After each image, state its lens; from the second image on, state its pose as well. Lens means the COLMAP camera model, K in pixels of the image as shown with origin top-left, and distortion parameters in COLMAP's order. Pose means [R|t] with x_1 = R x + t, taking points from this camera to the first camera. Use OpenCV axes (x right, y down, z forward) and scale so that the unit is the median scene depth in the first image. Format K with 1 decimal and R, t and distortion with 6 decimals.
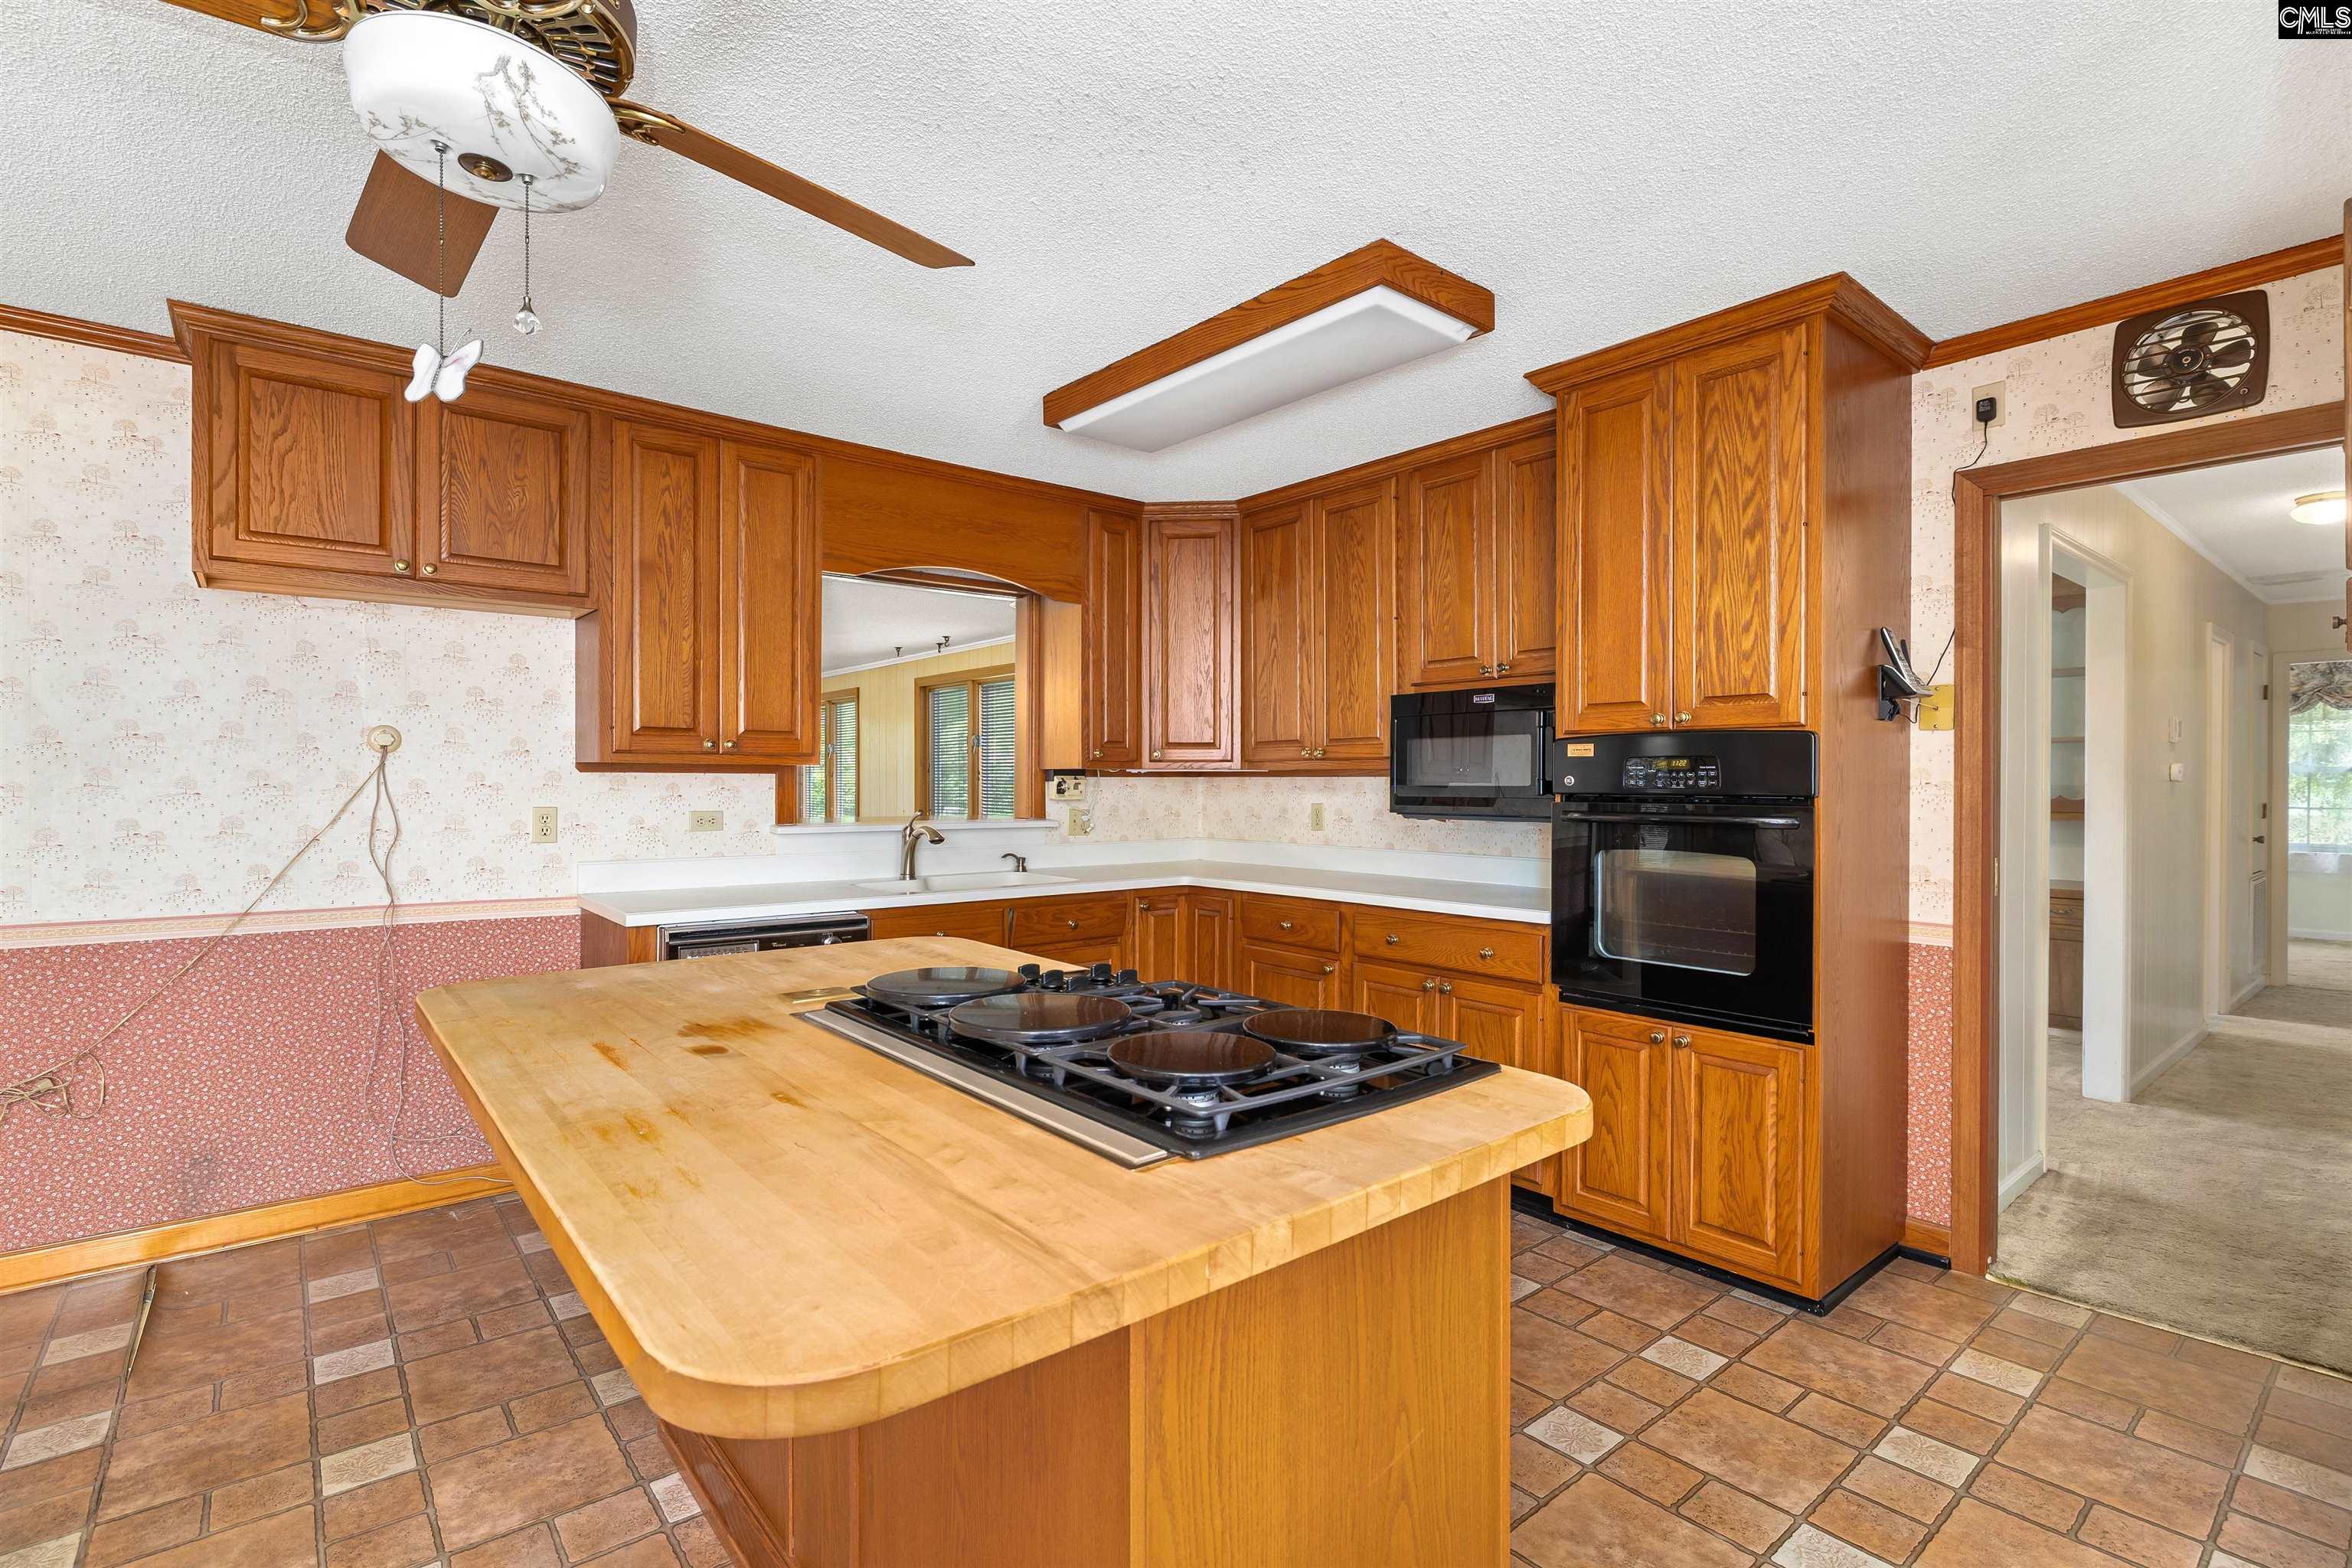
lens RADIAL K [[1084.4, 0, 1156.8], [0, 1084.4, 788.4], [0, 0, 1]] dist [-0.010270, 0.000621]
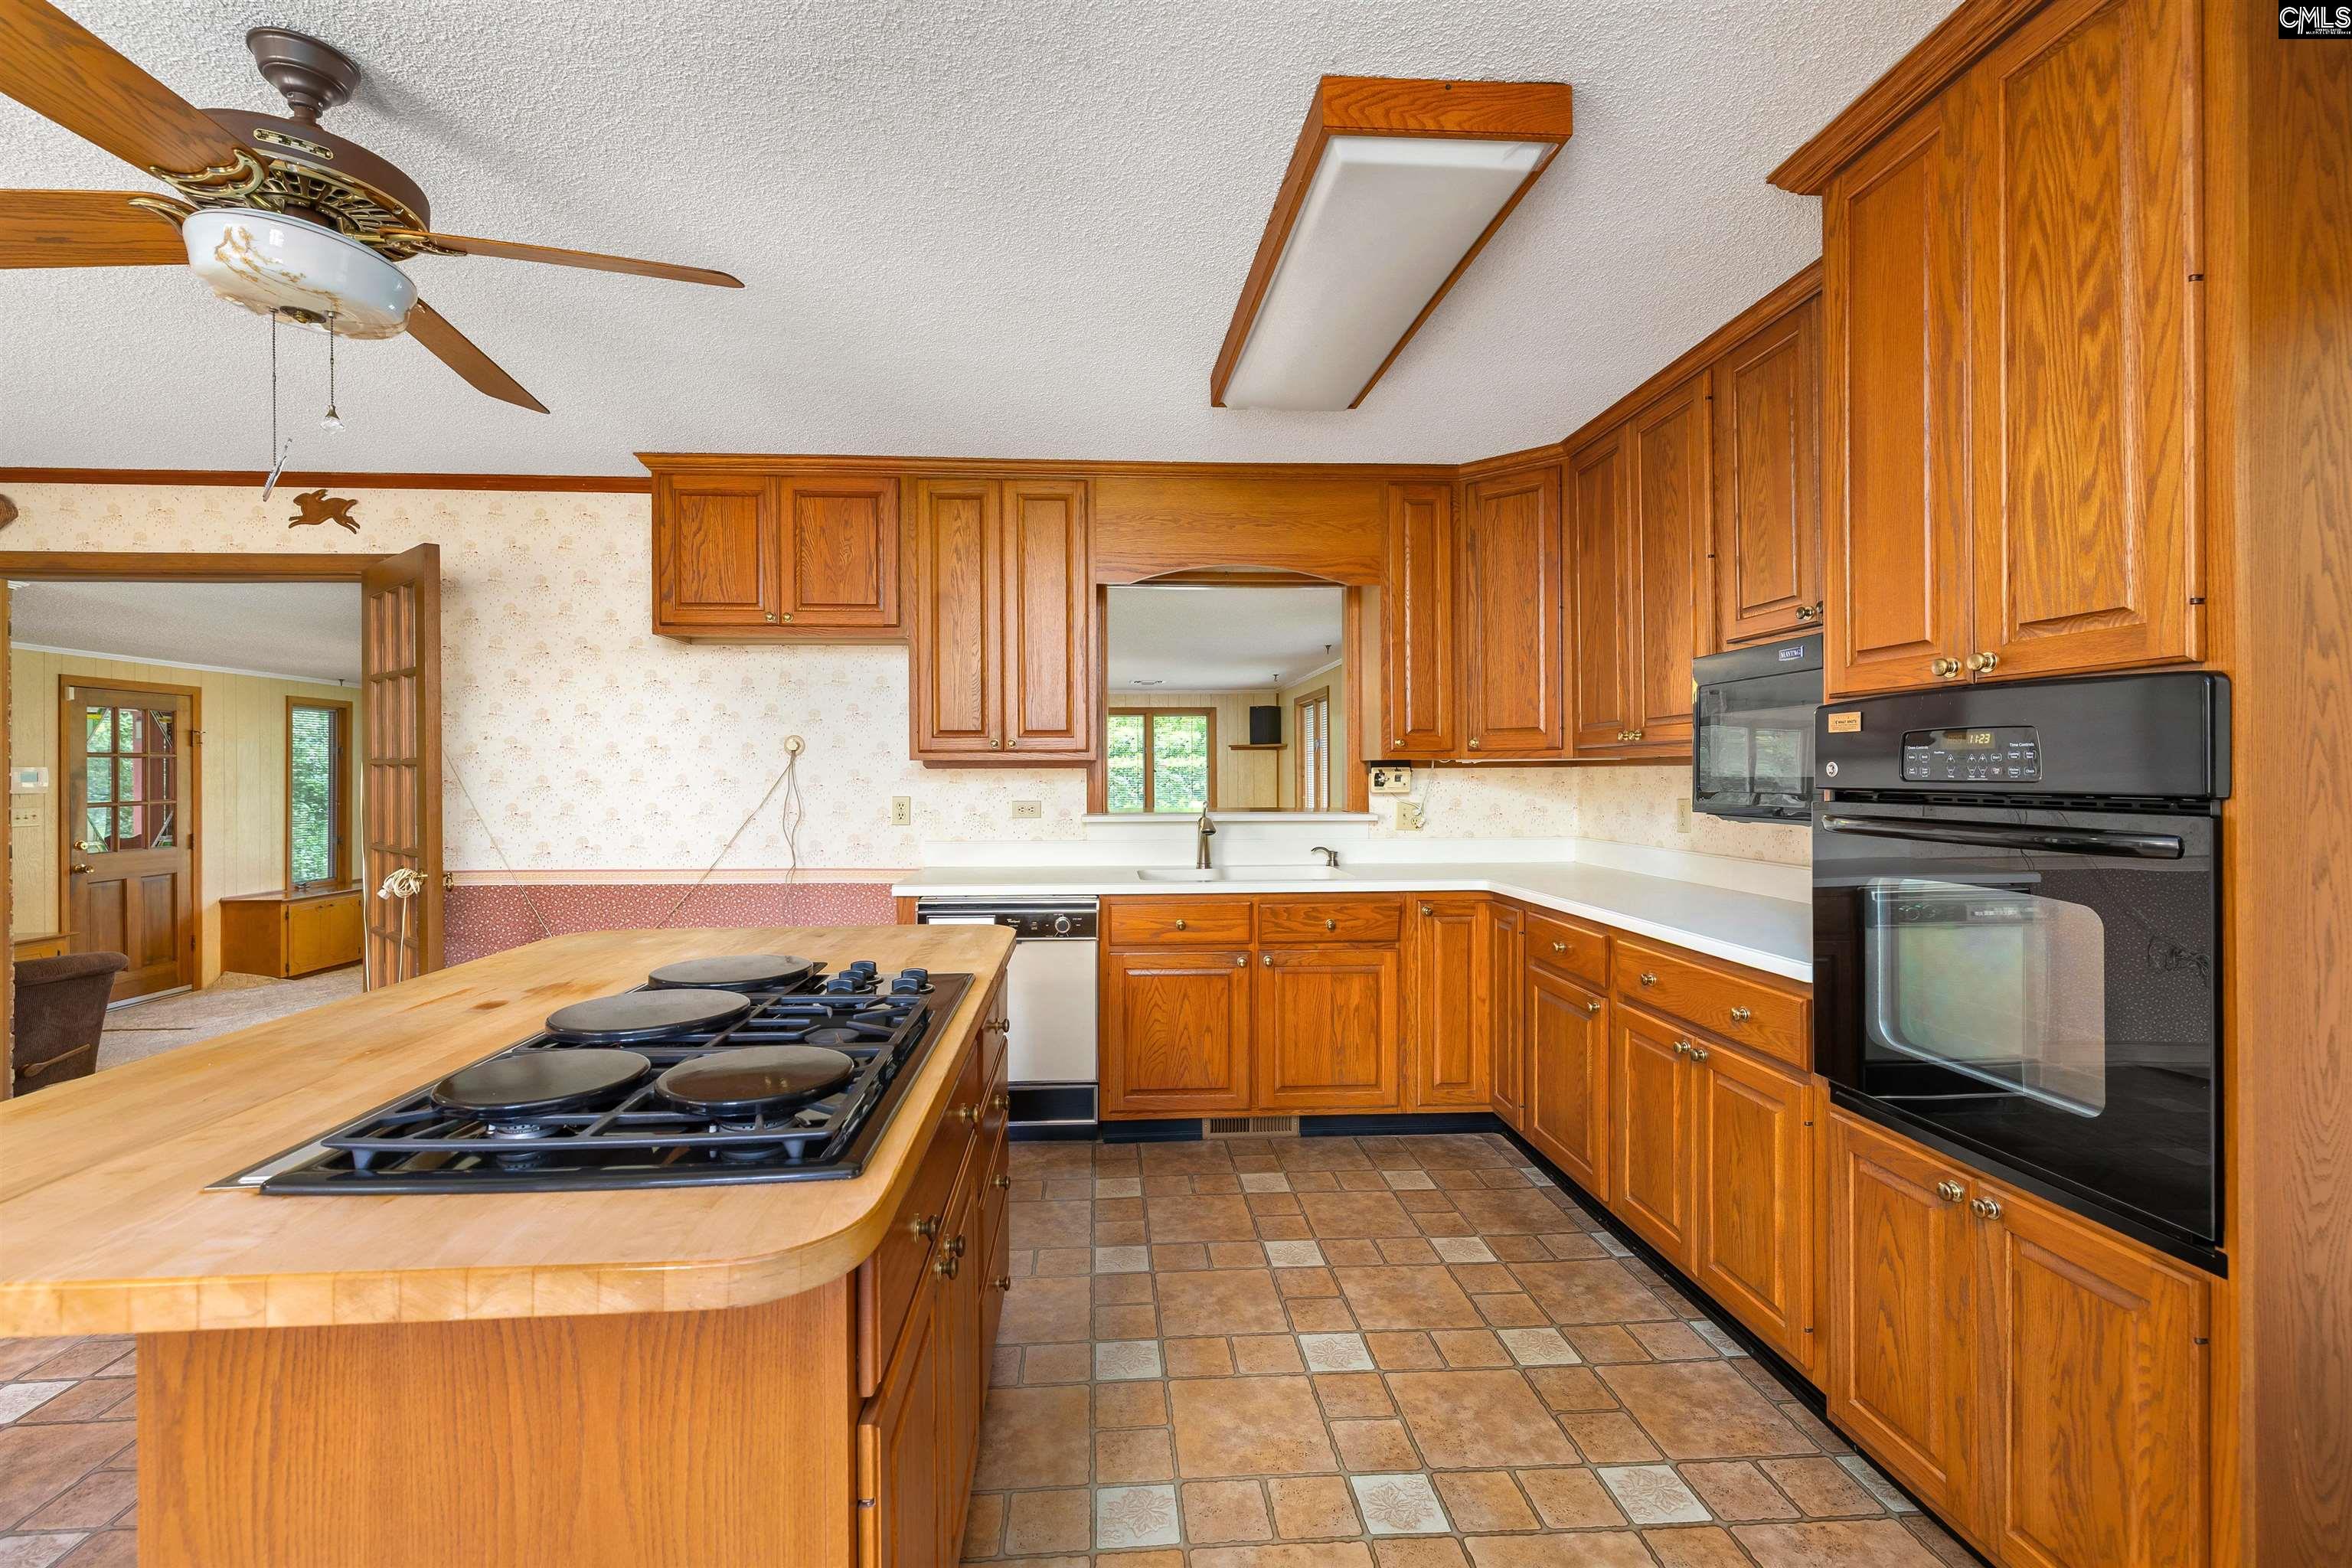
lens RADIAL K [[994.3, 0, 1159.9], [0, 994.3, 774.5], [0, 0, 1]] dist [0.000415, -0.001050]
pose [[0.811184, -0.004986, -0.584770, 0.404840], [0.002102, 0.999982, -0.005609, -0.001488], [0.584787, 0.003321, 0.811180, 0.269737]]
